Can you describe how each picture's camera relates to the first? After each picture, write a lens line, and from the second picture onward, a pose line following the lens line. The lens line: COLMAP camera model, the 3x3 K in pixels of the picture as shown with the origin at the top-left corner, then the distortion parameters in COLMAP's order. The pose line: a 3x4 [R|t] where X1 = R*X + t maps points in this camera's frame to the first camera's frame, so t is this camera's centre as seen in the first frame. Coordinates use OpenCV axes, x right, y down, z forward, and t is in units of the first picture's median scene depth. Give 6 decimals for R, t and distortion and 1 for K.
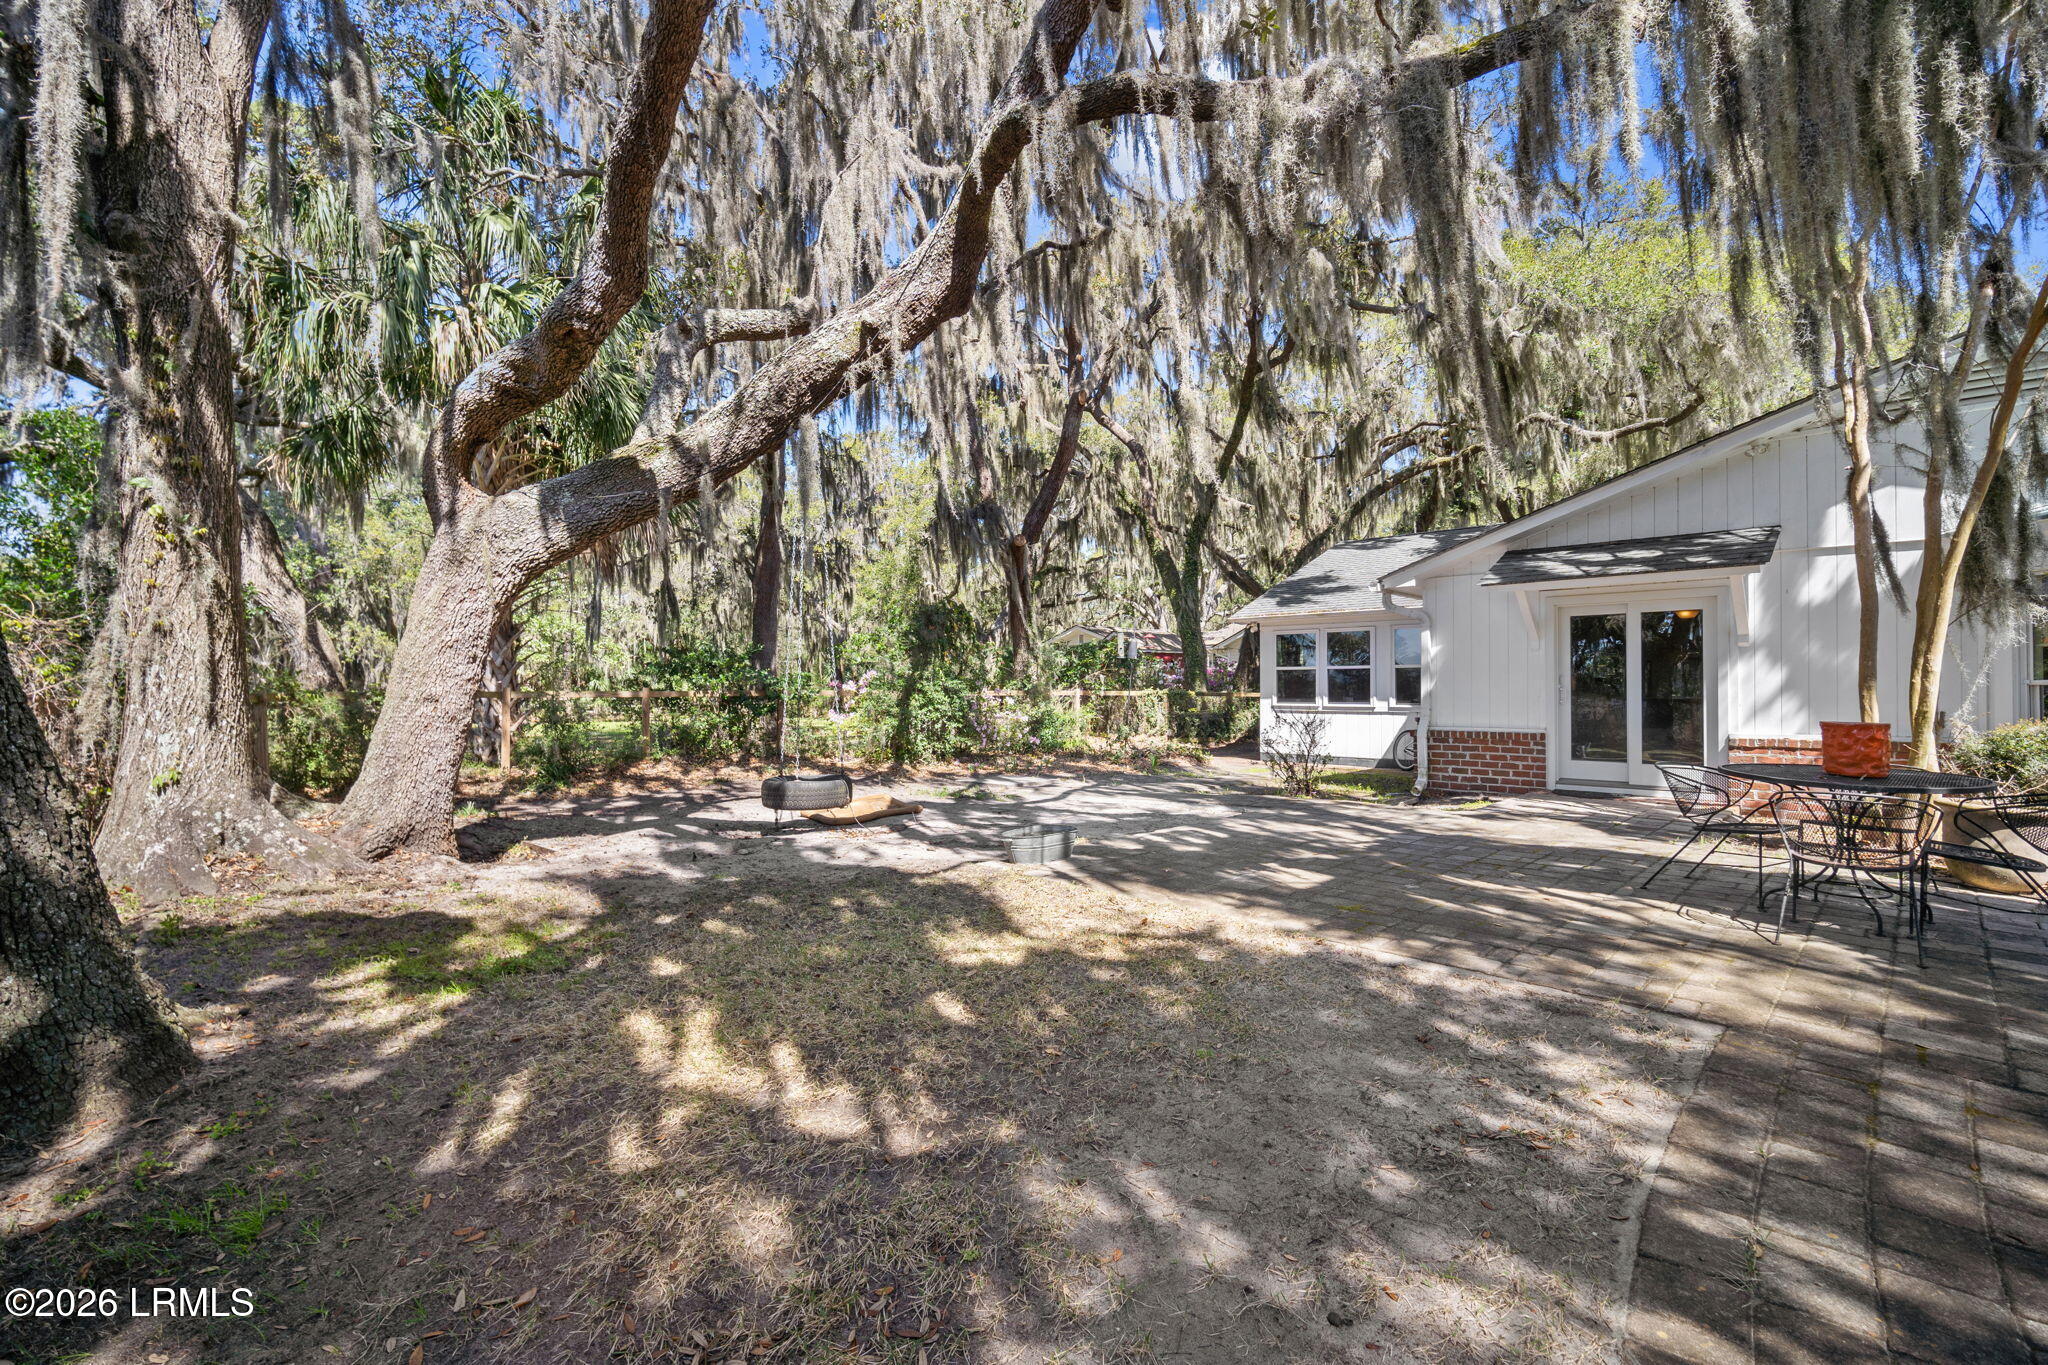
lens RADIAL K [[903.9, 0, 1024.0], [0, 903.9, 682.5], [0, 0, 1]] dist [0.000070, 0.000188]
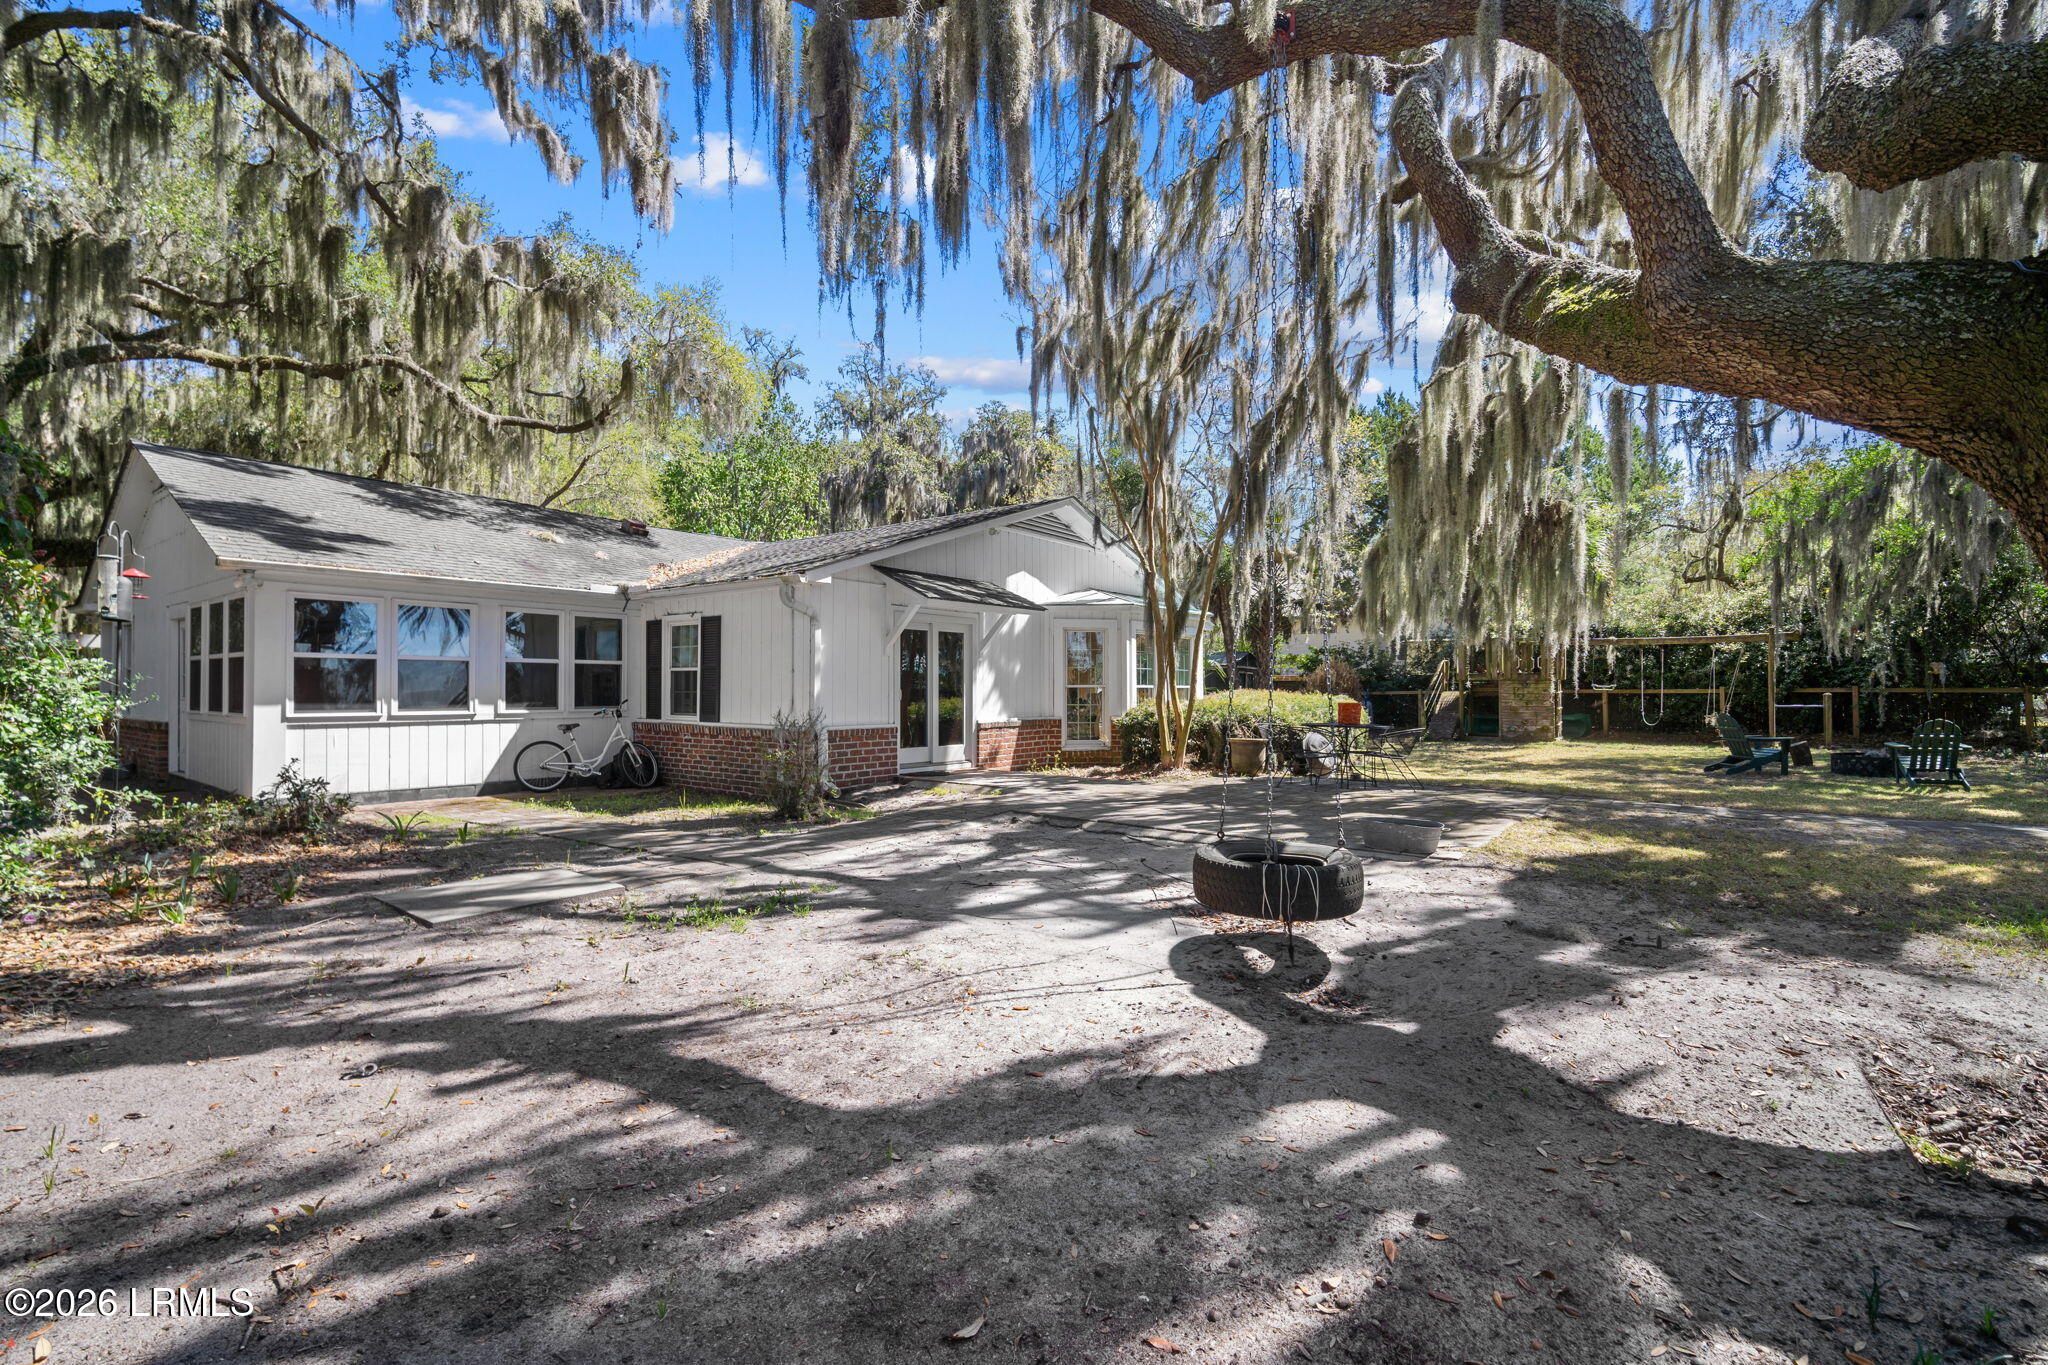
lens RADIAL K [[924.3, 0, 1024.0], [0, 924.3, 682.5], [0, 0, 1]] dist [0.001108, 0.000521]
pose [[-0.130523, 0.010930, 0.991385, -0.456250], [-0.006544, 0.999908, -0.011886, 0.008499], [-0.991424, -0.008039, -0.130439, 0.718205]]
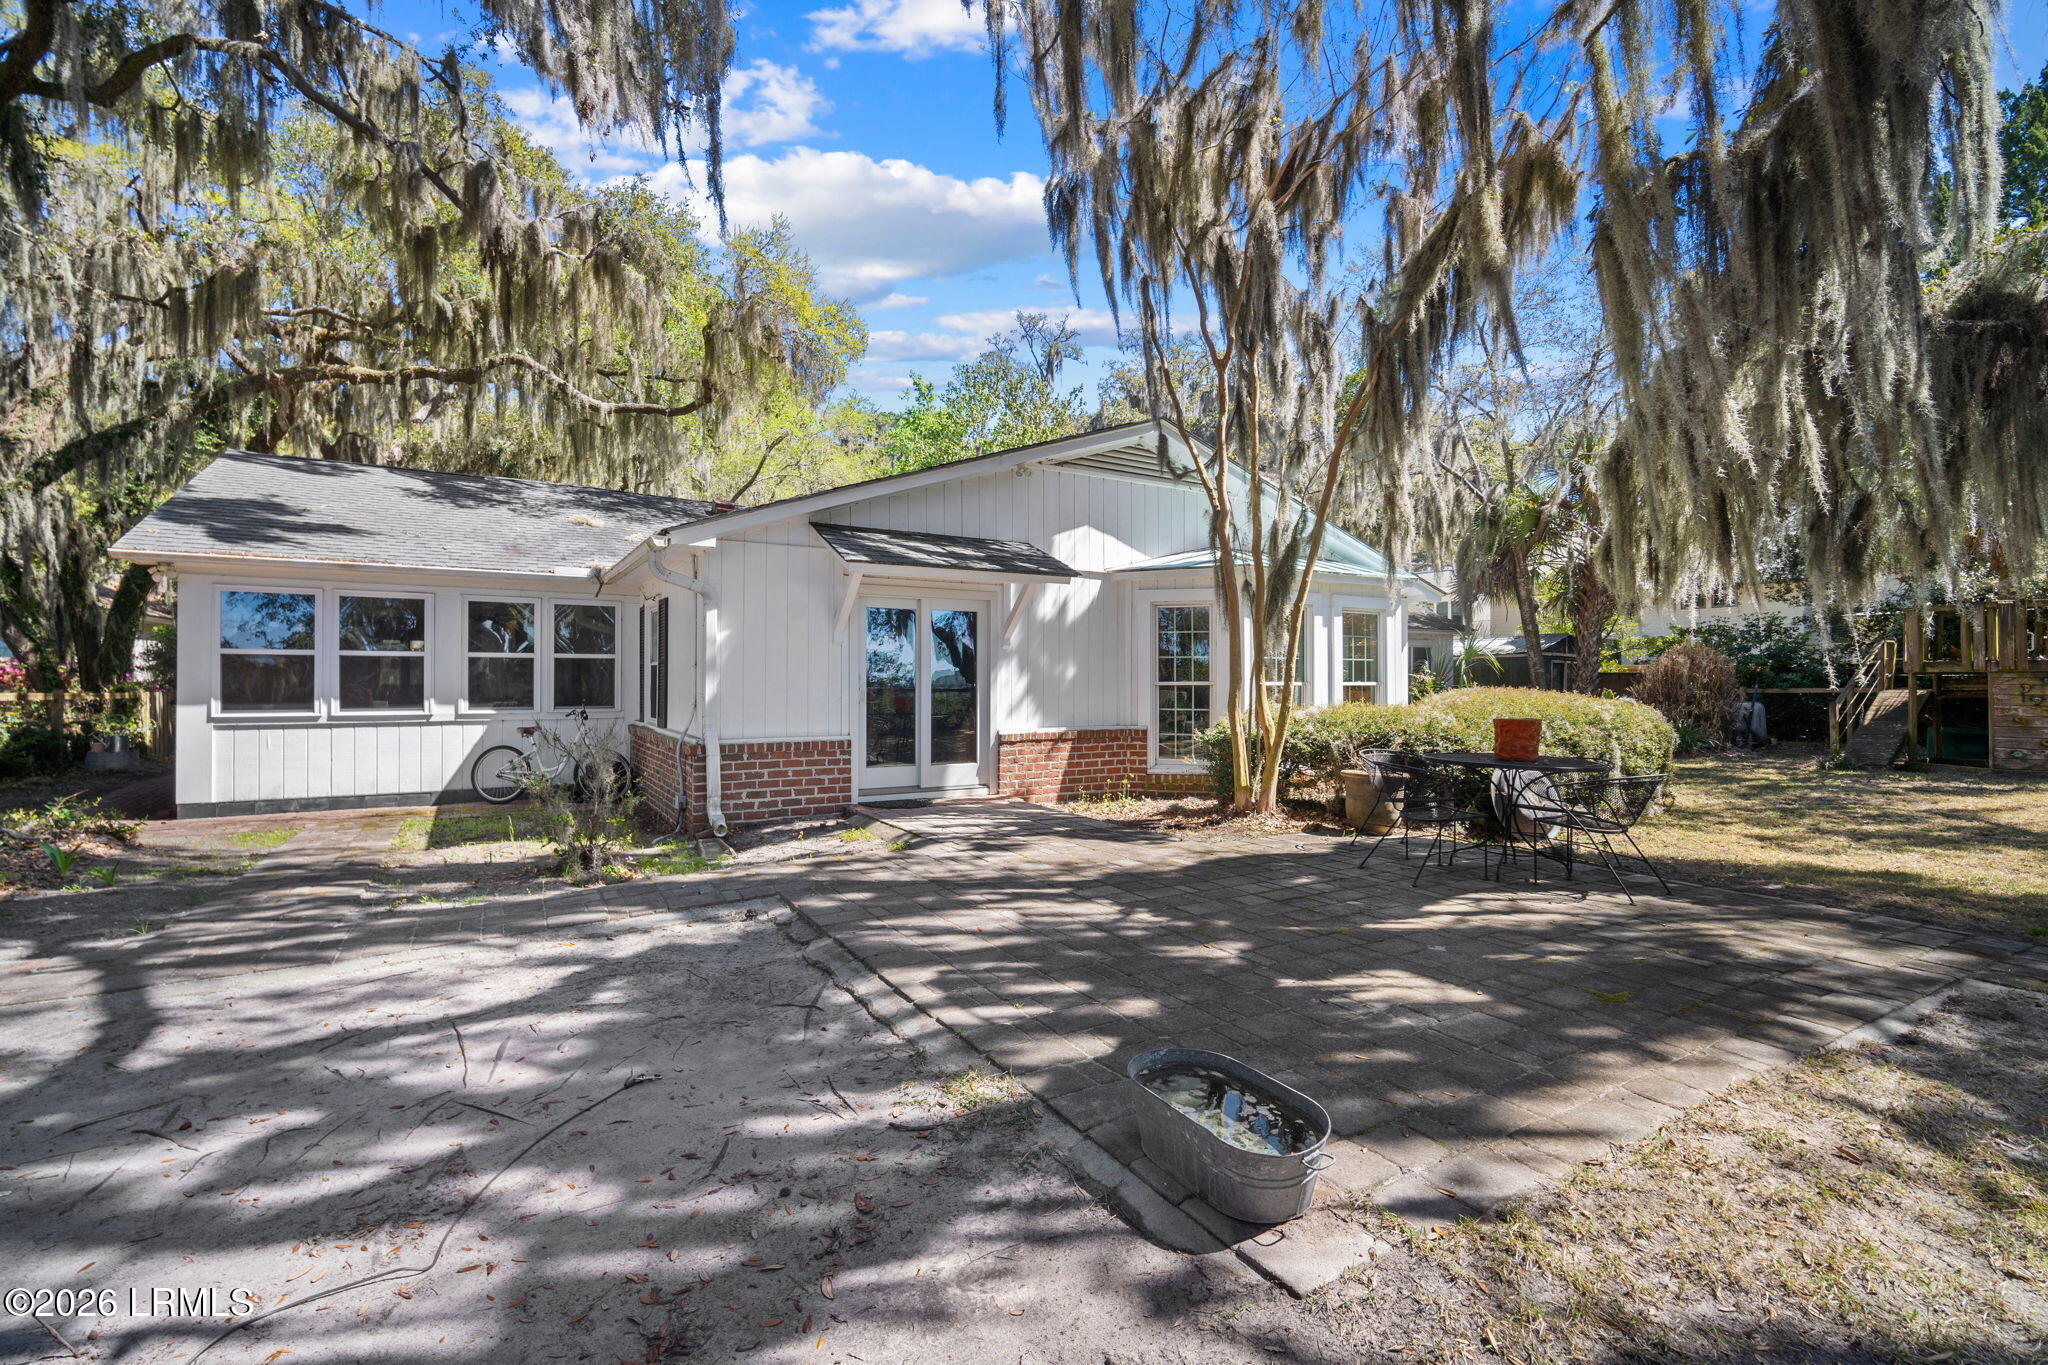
lens RADIAL K [[912.7, 0, 1022.3], [0, 912.7, 677.9], [0, 0, 1]] dist [-0.004988, 0.000409]
pose [[0.253881, 0.006483, 0.967214, -0.164954], [-0.008497, 0.999954, -0.004472, -0.000408], [-0.967198, -0.007083, 0.253925, 0.447951]]
